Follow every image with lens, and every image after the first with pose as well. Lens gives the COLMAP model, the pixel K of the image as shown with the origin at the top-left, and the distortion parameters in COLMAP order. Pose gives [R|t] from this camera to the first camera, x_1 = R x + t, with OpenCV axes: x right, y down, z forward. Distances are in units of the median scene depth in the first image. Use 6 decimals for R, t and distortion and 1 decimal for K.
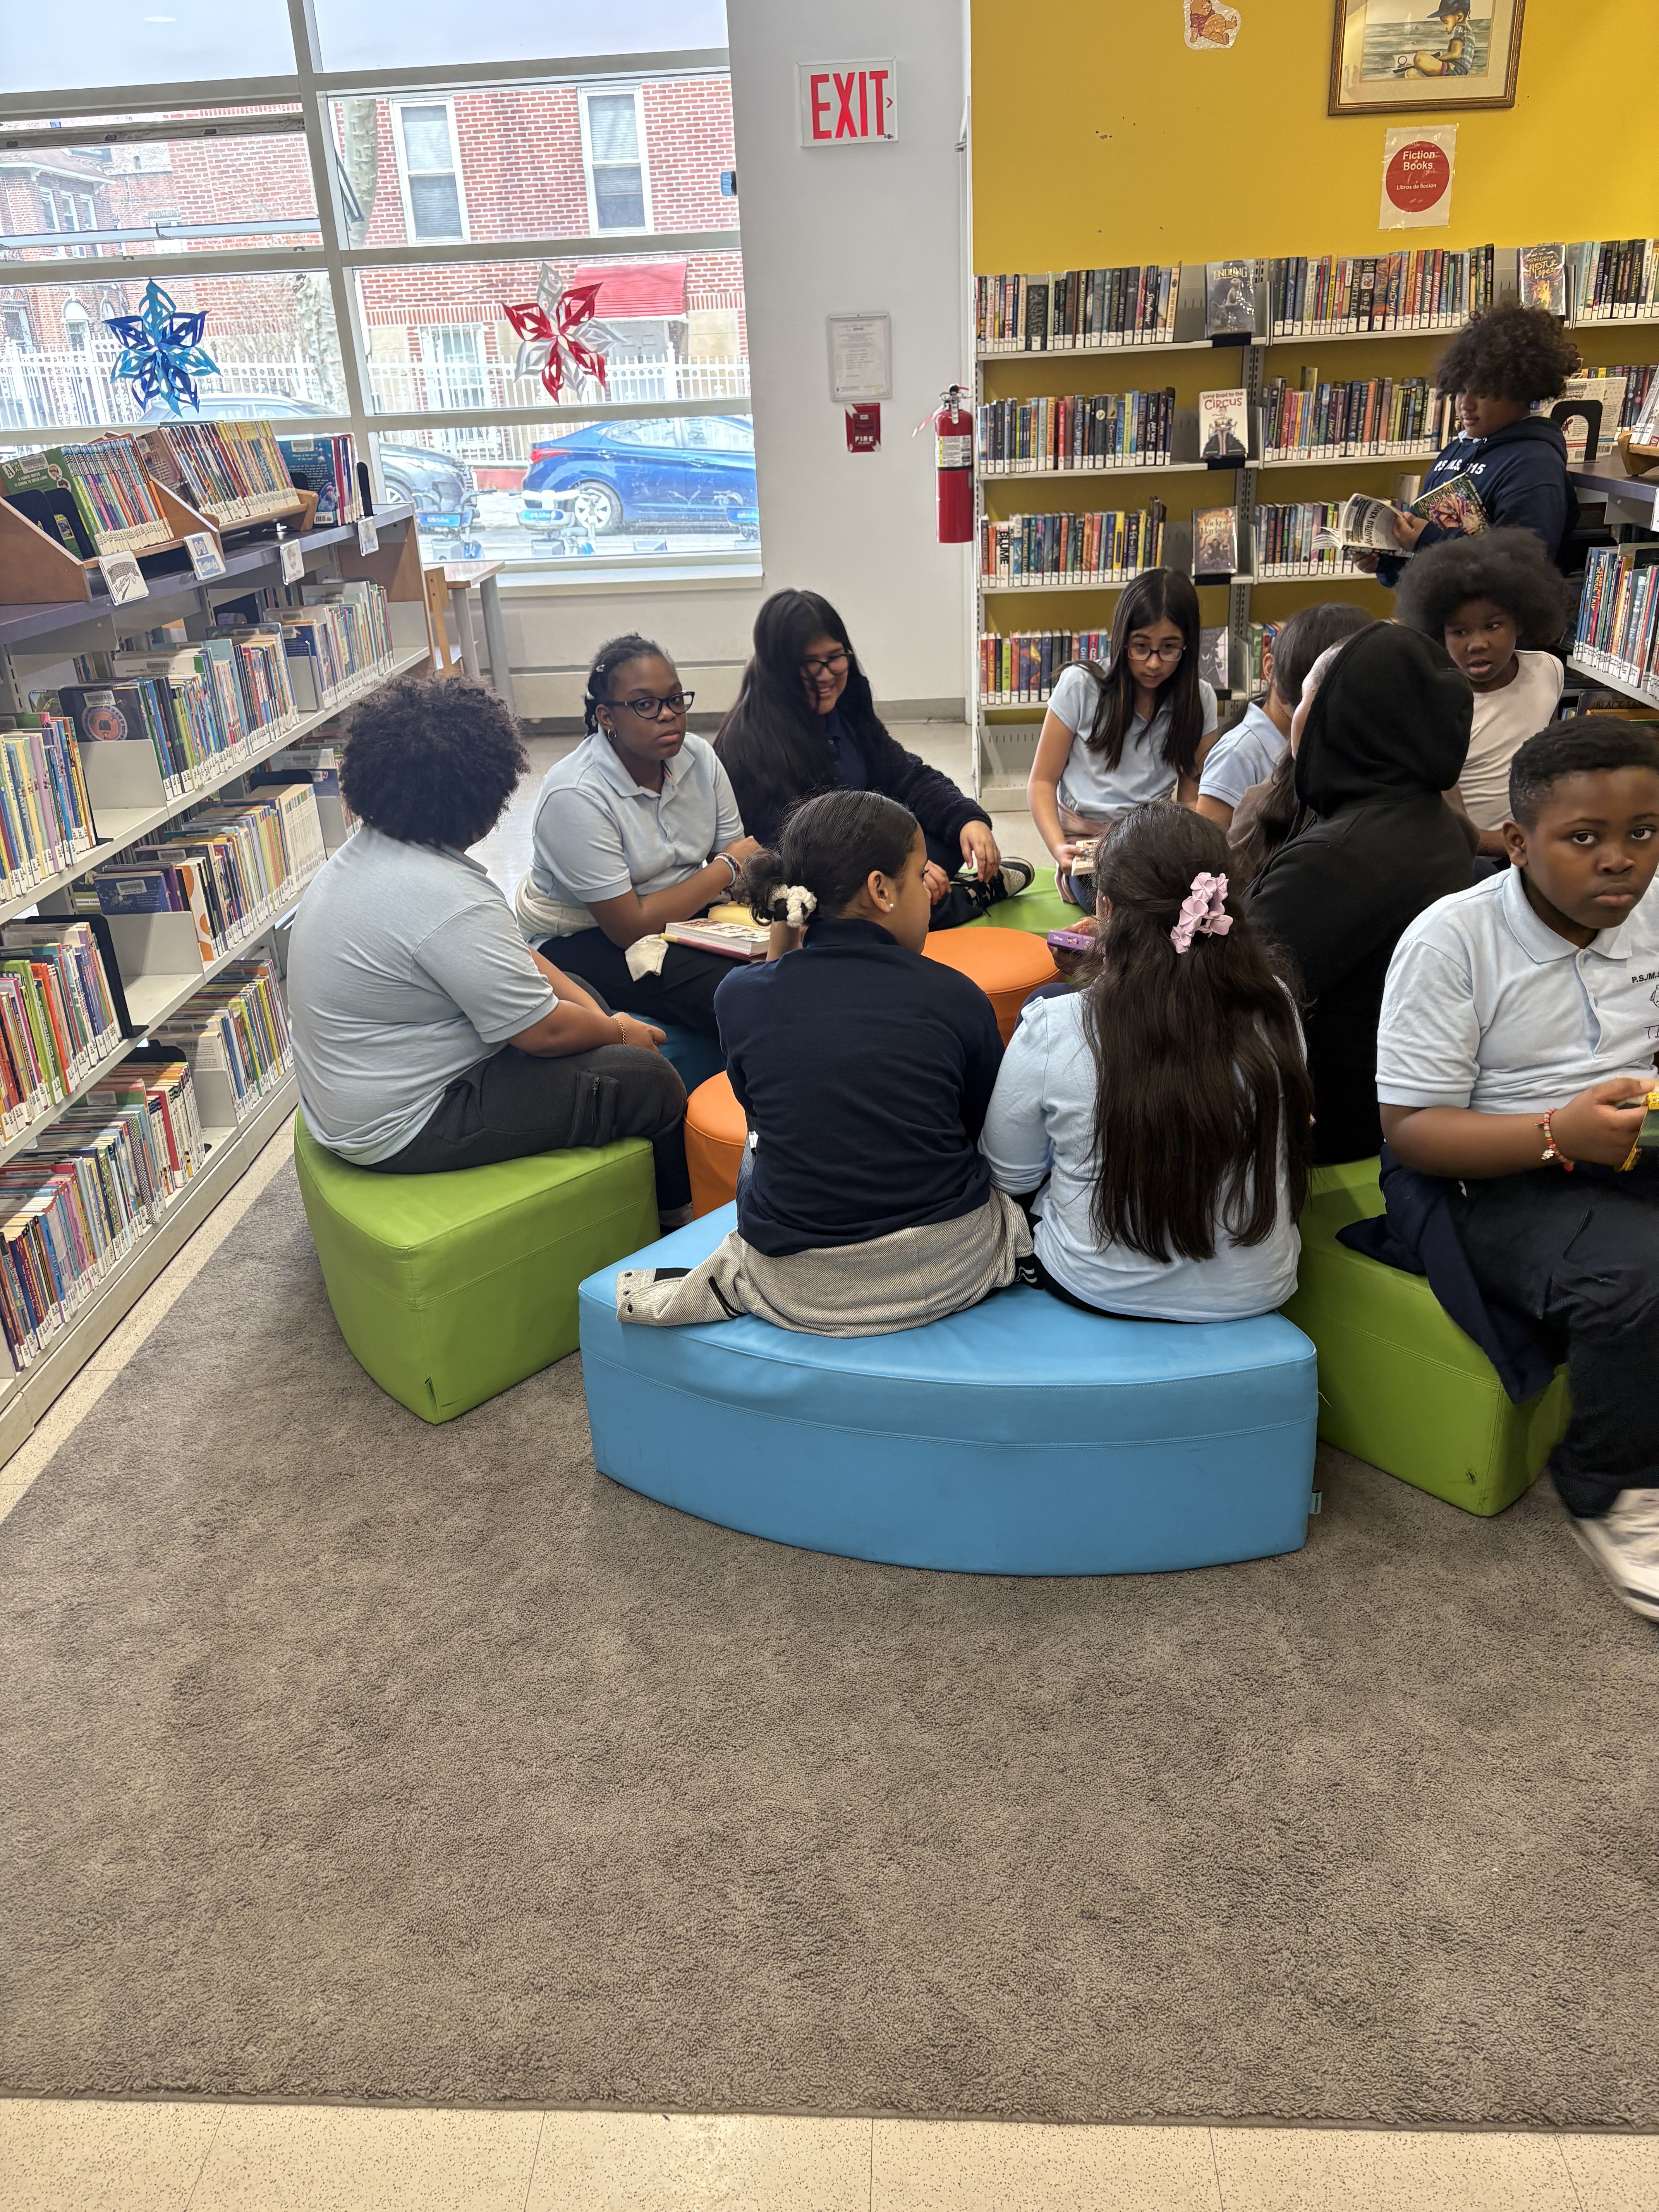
lens RADIAL K [[1705.9, 0, 807.0], [0, 1705.9, 1150.1], [0, 0, 1]] dist [0.024254, -0.038398]
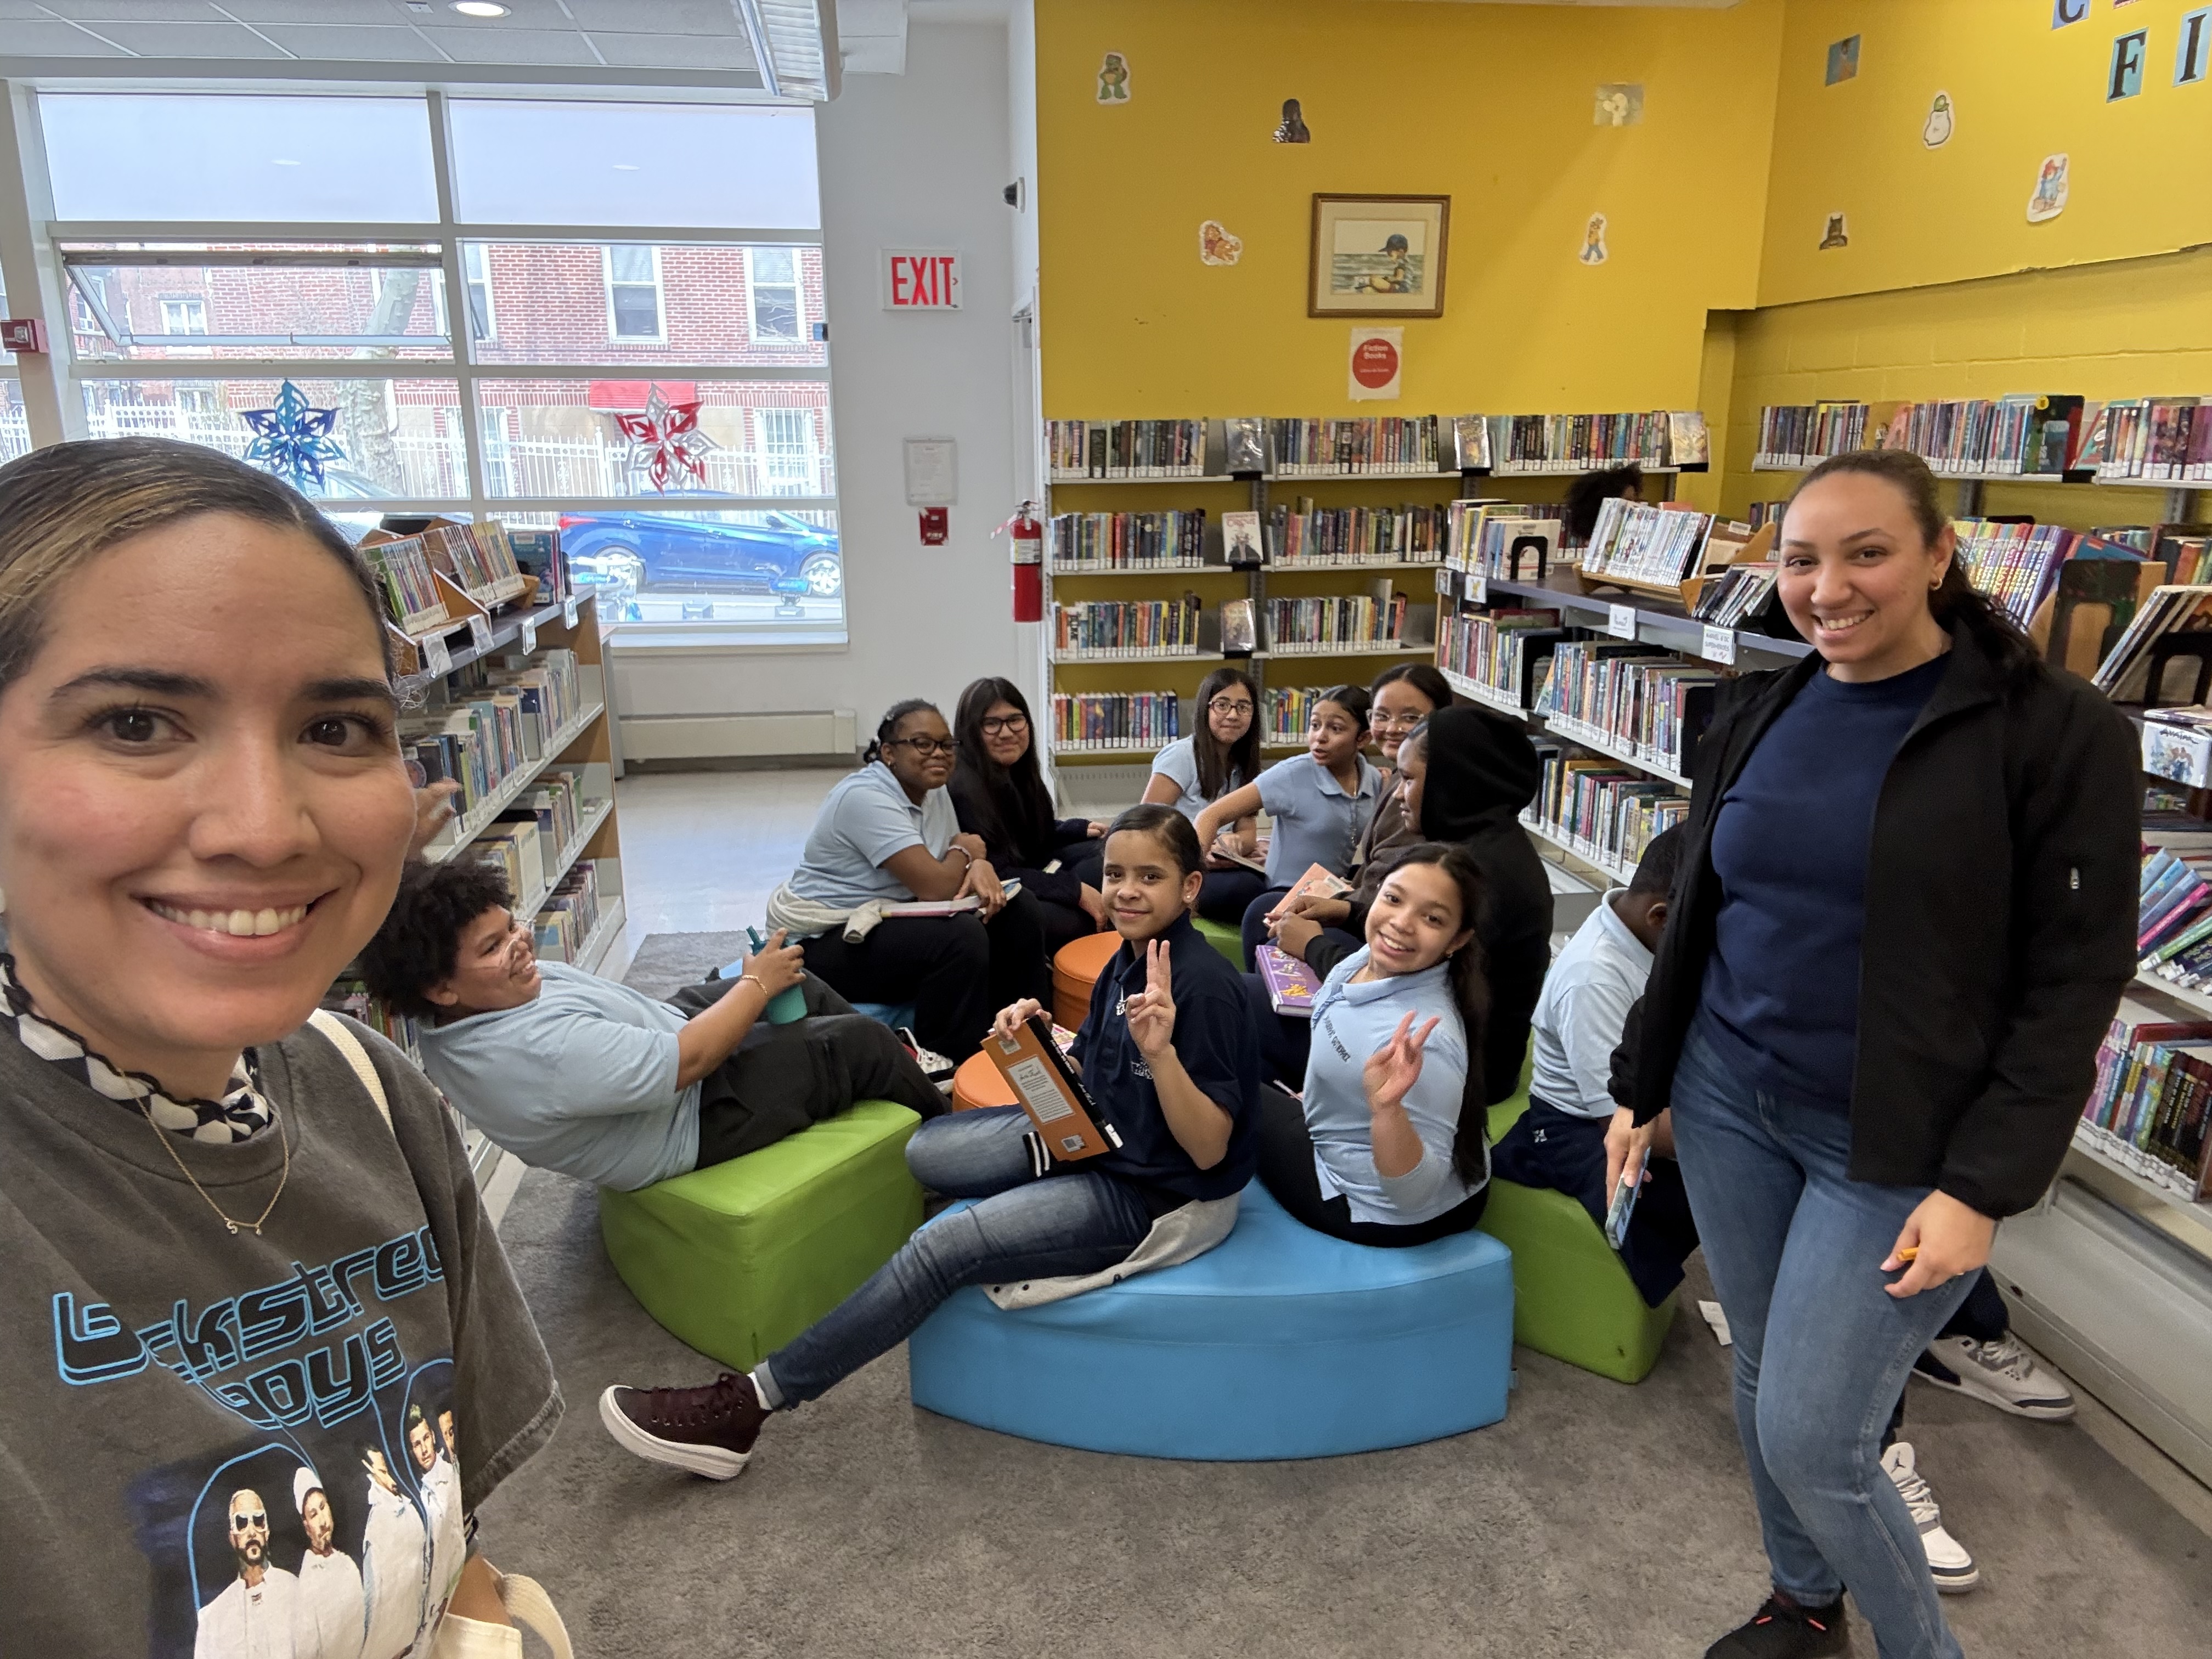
lens RADIAL K [[1565.3, 0, 1095.4], [0, 1565.3, 848.6], [0, 0, 1]] dist [0.041684, -0.054560]
pose [[0.981425, -0.008585, 0.191654, -0.091050], [0.043930, 0.982511, -0.180946, 0.006969], [-0.186749, 0.186005, 0.964638, -0.056548]]
